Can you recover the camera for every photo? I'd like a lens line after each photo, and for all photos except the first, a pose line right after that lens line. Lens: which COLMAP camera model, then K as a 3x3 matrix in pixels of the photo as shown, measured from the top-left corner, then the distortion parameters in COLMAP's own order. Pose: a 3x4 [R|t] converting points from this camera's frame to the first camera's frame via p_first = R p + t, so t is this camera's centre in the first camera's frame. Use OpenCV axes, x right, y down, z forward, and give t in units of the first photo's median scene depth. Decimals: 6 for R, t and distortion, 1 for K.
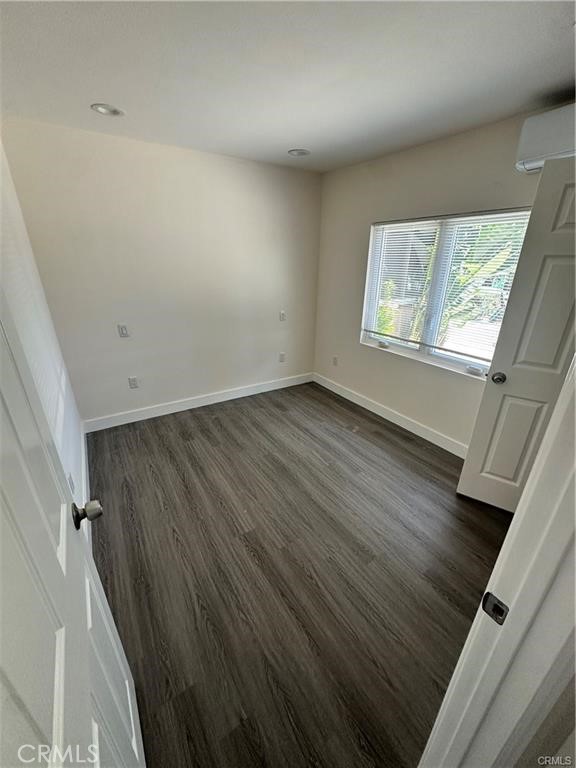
lens RADIAL K [[305.2, 0, 288.0], [0, 305.2, 384.0], [0, 0, 1]] dist [-0.001683, 0.000111]
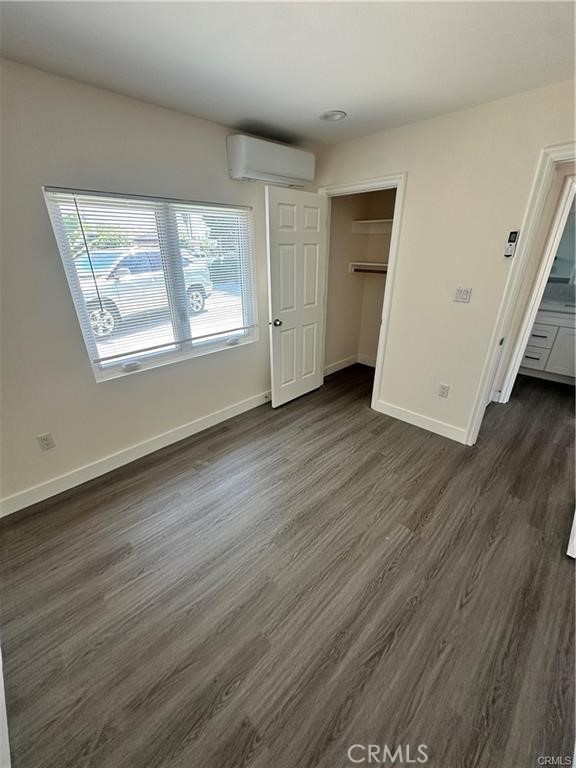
lens RADIAL K [[307.0, 0, 288.0], [0, 307.0, 384.0], [0, 0, 1]] dist [-0.005501, 0.000240]
pose [[-0.205014, -0.404503, 0.891261, -0.555381], [0.377233, 0.807595, 0.453305, -0.362847], [-0.903142, 0.429147, -0.012977, 0.869231]]
